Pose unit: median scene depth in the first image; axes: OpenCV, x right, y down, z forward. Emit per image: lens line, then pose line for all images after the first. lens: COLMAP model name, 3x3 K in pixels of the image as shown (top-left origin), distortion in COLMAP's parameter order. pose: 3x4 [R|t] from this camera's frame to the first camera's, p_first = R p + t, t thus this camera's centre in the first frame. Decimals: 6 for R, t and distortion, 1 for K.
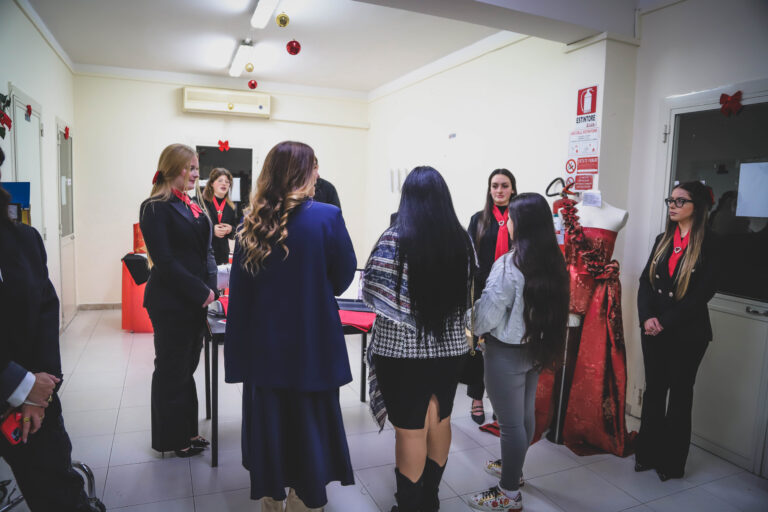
lens RADIAL K [[526.7, 0, 384.9], [0, 526.7, 261.2], [0, 0, 1]] dist [-0.115913, 0.075944]
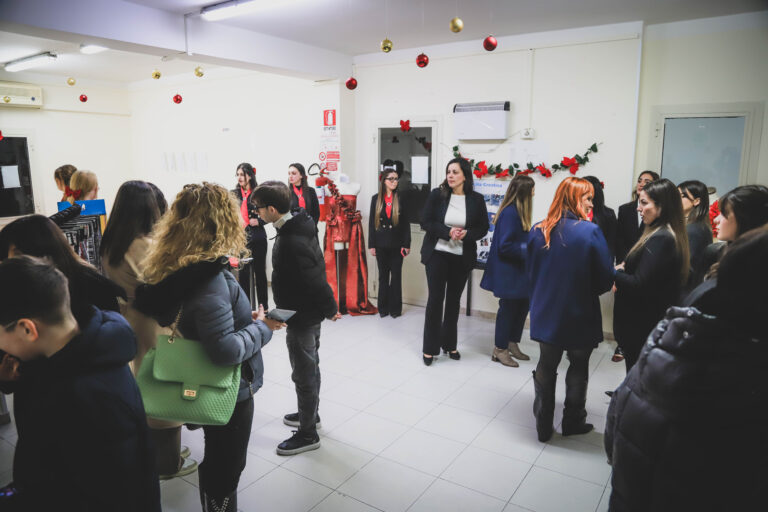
lens RADIAL K [[526.7, 0, 384.9], [0, 526.7, 261.2], [0, 0, 1]] dist [-0.115913, 0.075944]
pose [[0.841758, -0.136331, 0.522358, -0.427816], [0.091554, 0.989623, 0.110748, -0.021253], [-0.532035, -0.045399, 0.845504, -0.582748]]
